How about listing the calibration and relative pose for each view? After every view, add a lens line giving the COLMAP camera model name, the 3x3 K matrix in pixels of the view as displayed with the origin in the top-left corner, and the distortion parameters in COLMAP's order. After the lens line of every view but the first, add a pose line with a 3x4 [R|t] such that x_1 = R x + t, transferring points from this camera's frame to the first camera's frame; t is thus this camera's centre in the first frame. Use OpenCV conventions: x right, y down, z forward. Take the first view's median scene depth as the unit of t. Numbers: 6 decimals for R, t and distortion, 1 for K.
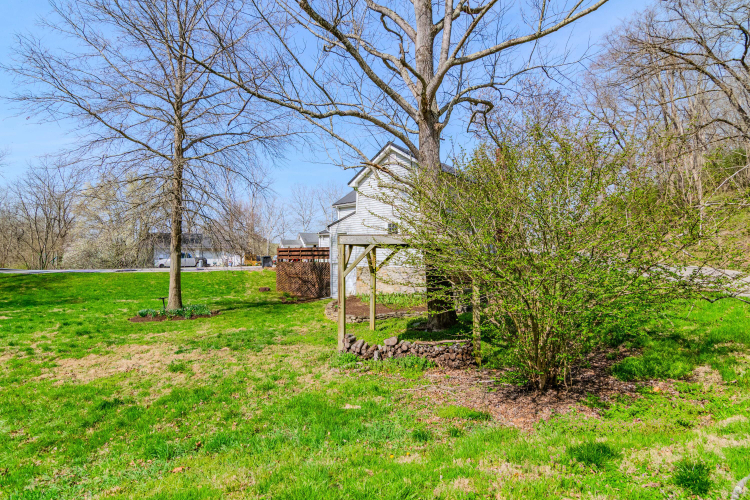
lens RADIAL K [[399.8, 0, 385.5], [0, 399.8, 245.9], [0, 0, 1]] dist [-0.001496, -0.006009]
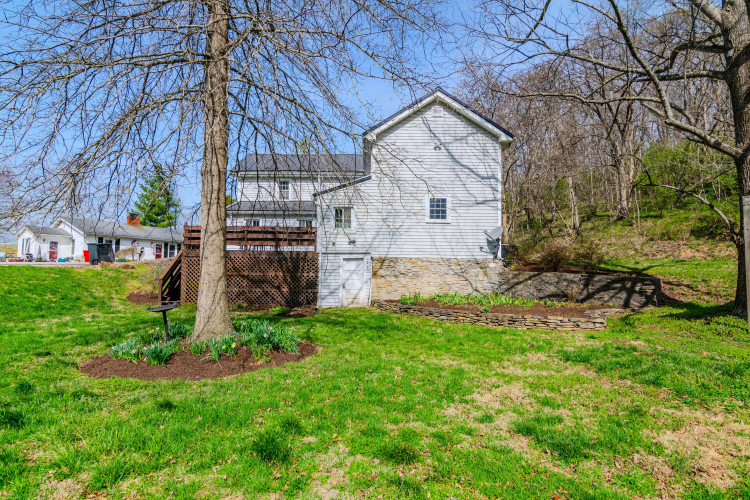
lens RADIAL K [[399.8, 0, 404.9], [0, 399.8, 249.7], [0, 0, 1]] dist [-0.001496, -0.006009]
pose [[0.760183, 0.047931, 0.647939, -0.433845], [-0.029155, 0.998787, -0.039680, 0.058367], [-0.649055, 0.011273, 0.760658, 0.396955]]
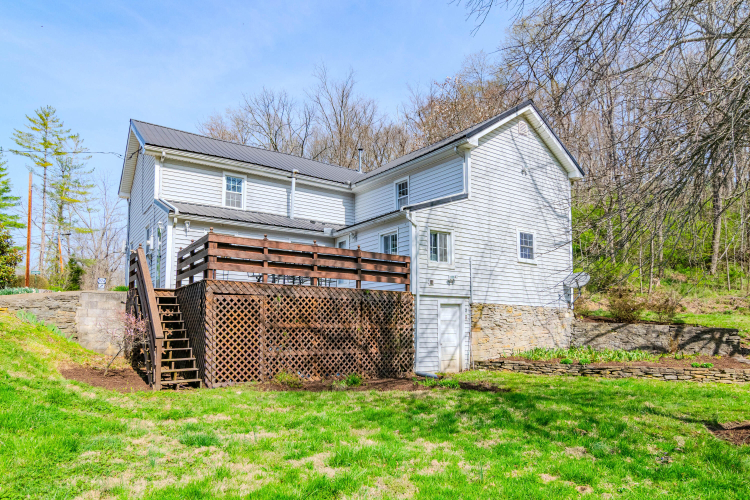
lens RADIAL K [[461.4, 0, 415.7], [0, 461.4, 291.3], [0, 0, 1]] dist [-0.008448, -0.001114]
pose [[0.287955, 0.077028, 0.954541, -0.599911], [-0.035433, 0.996934, -0.069760, 0.073040], [-0.956988, -0.013735, 0.289801, 0.819069]]
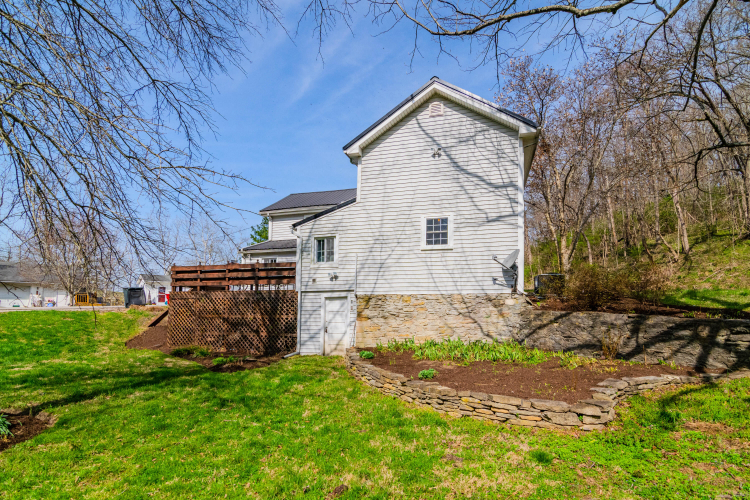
lens RADIAL K [[371.0, 0, 416.4], [0, 371.0, 289.3], [0, 0, 1]] dist [-0.003631, -0.005020]
pose [[0.908571, 0.020435, 0.417231, -0.193642], [-0.009849, 0.999573, -0.027509, 0.051581], [-0.417615, 0.020885, 0.908384, 0.437742]]
